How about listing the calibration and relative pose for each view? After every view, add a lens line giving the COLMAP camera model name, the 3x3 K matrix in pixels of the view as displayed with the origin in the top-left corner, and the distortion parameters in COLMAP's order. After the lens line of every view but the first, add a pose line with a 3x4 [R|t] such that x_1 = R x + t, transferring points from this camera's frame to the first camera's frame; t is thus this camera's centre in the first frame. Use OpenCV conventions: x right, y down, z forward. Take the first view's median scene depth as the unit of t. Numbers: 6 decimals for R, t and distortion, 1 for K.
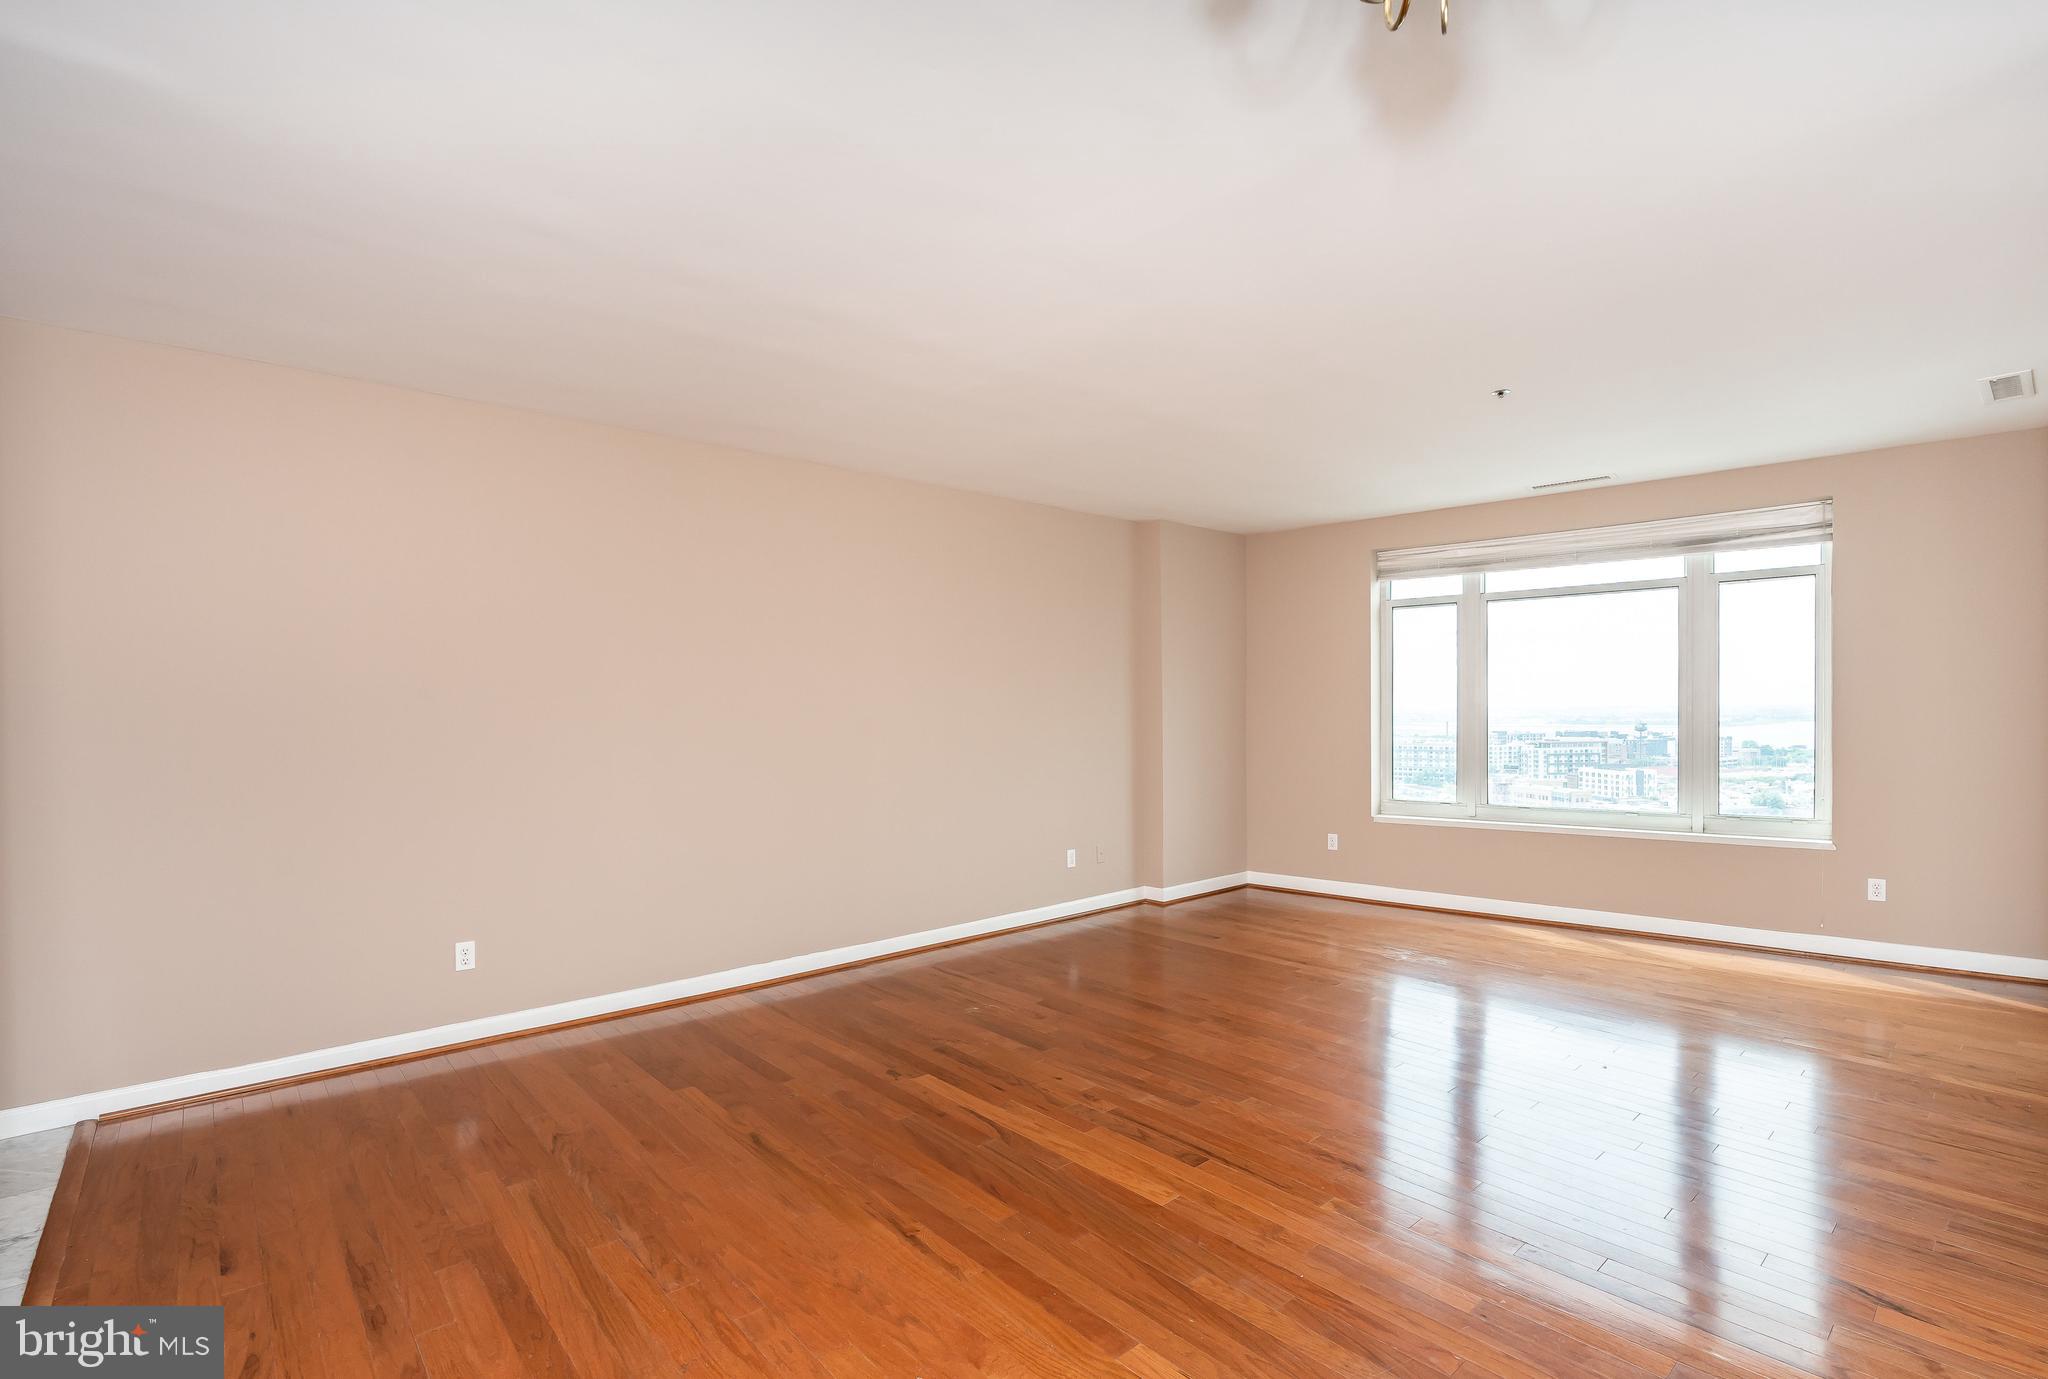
lens RADIAL K [[951.6, 0, 1025.8], [0, 951.6, 728.9], [0, 0, 1]] dist [-0.000271, 0.001187]
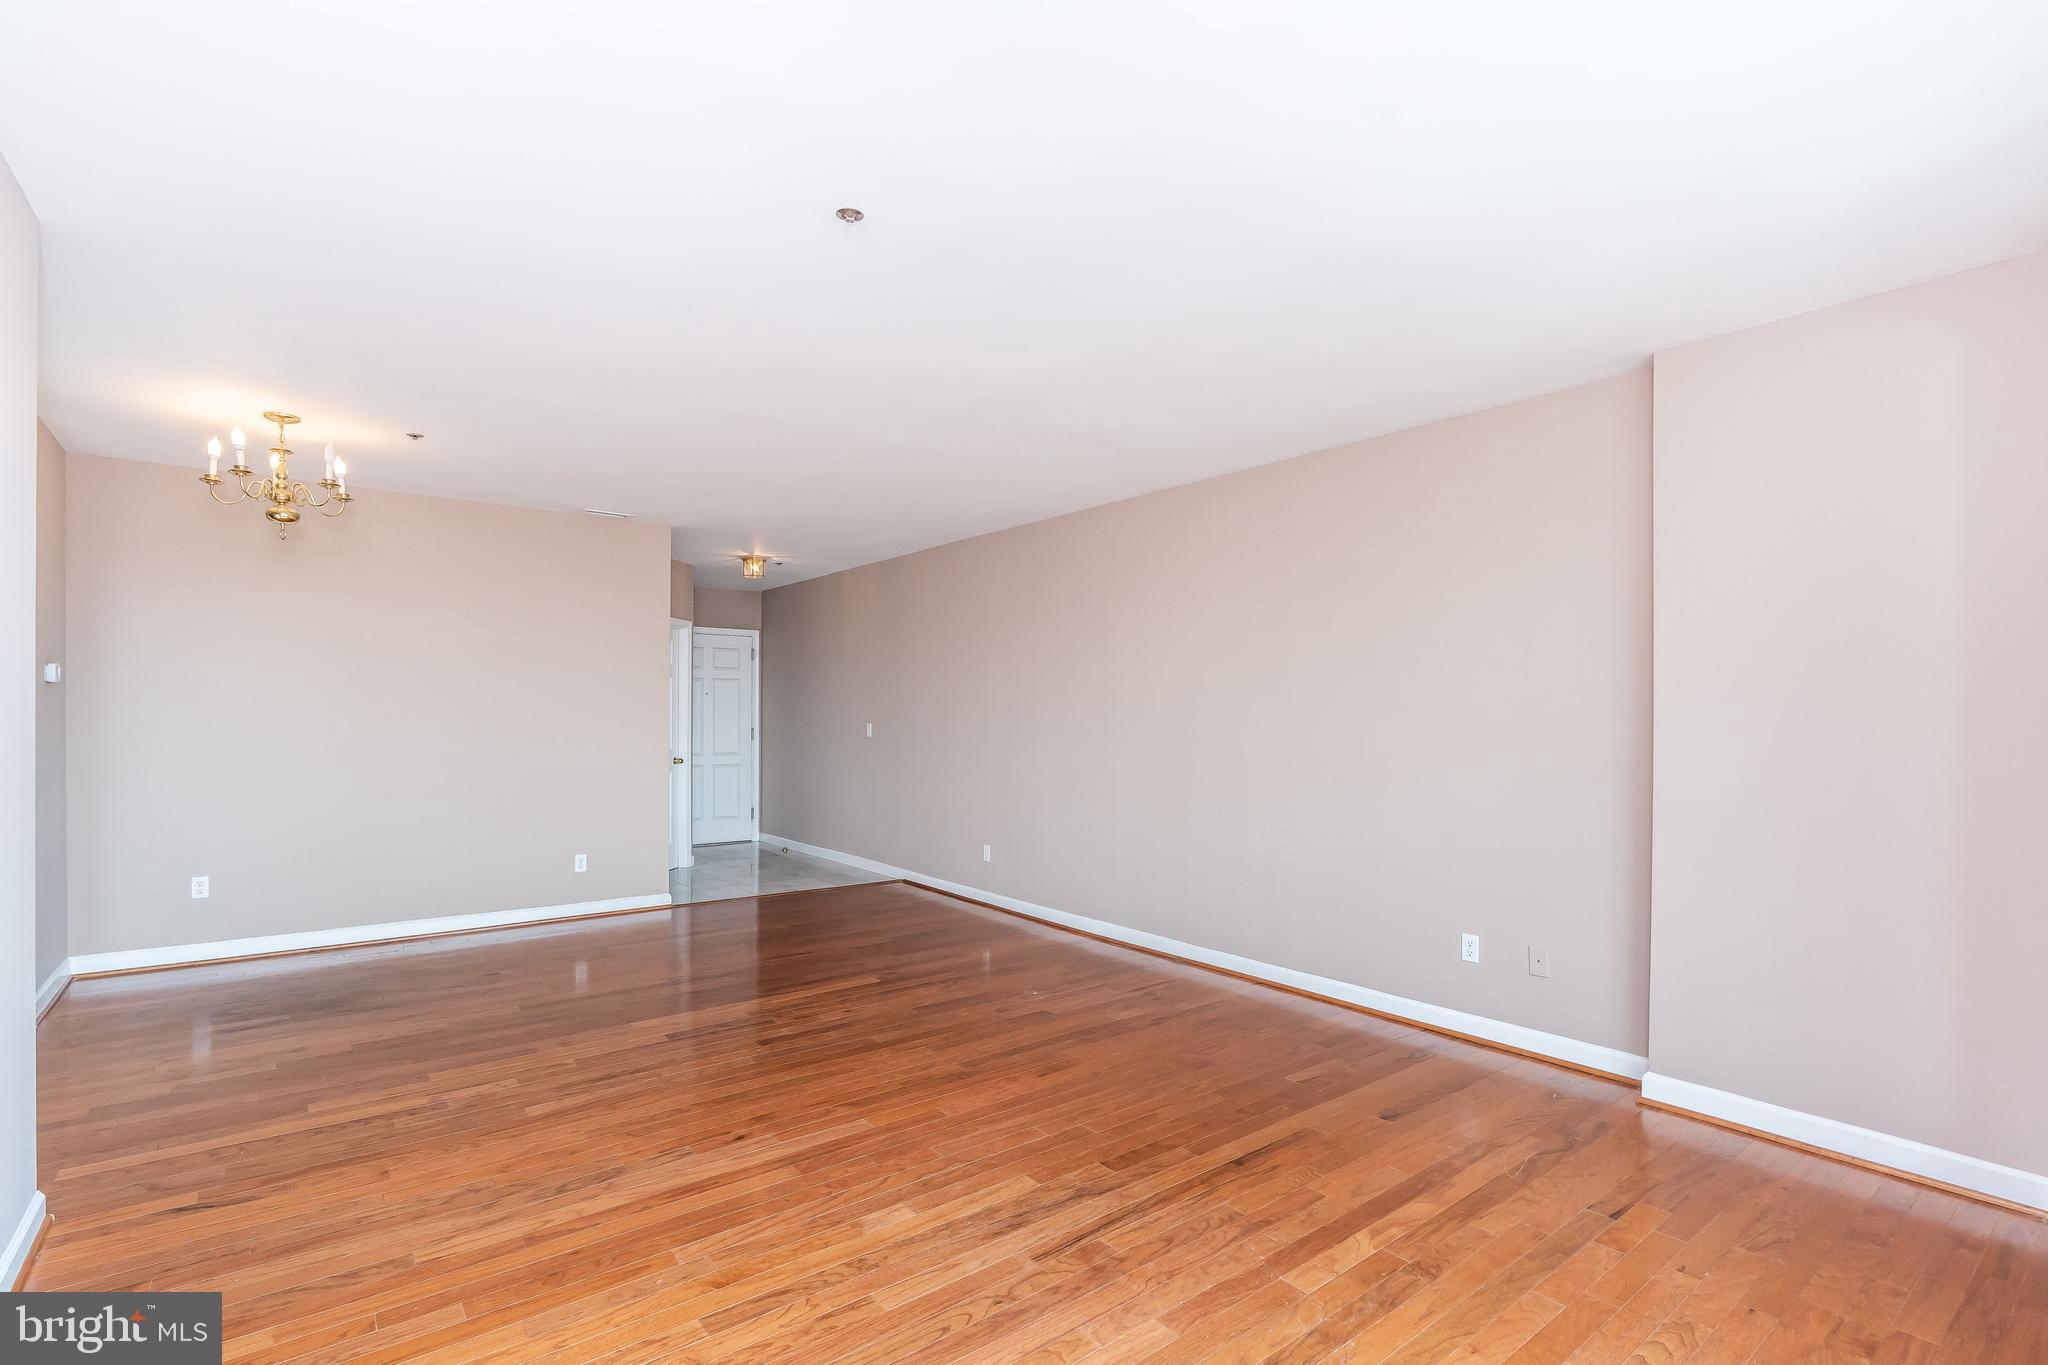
lens RADIAL K [[940.7, 0, 1010.5], [0, 940.7, 730.8], [0, 0, 1]] dist [-0.008500, 0.003887]
pose [[-0.076519, 0.025348, -0.996746, 0.846149], [-0.021595, 0.999400, 0.027074, -0.022863], [0.996834, 0.023596, -0.075926, 0.896776]]
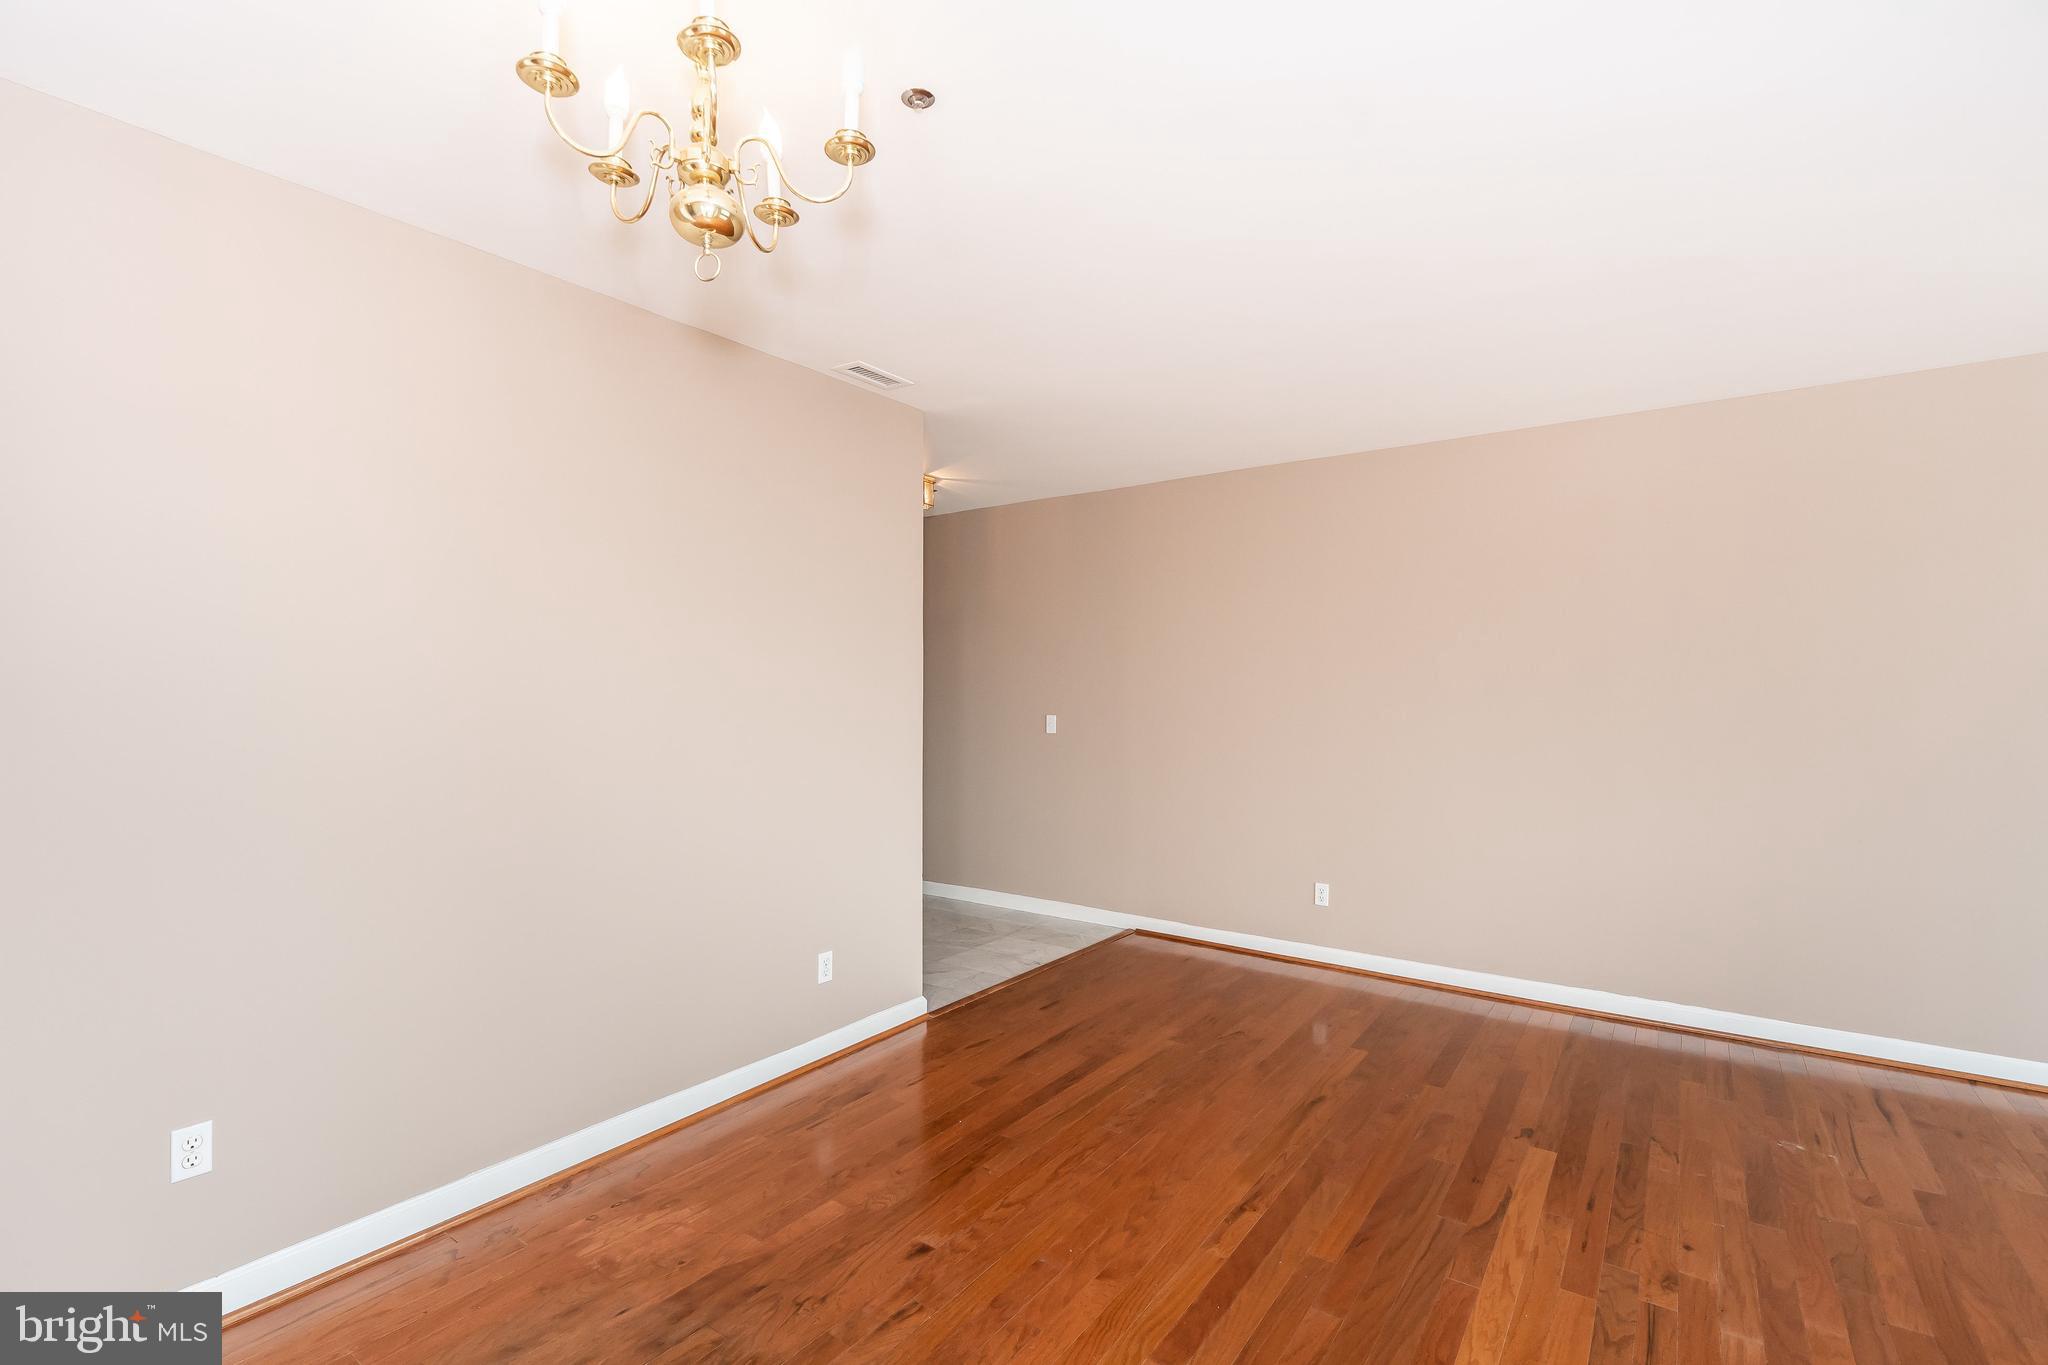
lens RADIAL K [[940.7, 0, 1008.6], [0, 940.7, 686.3], [0, 0, 1]] dist [-0.008500, 0.003887]
pose [[0.209507, 0.008324, -0.977772, 0.416539], [-0.021050, 0.999770, 0.004001, -0.026546], [0.977580, 0.019744, 0.209634, 0.247975]]
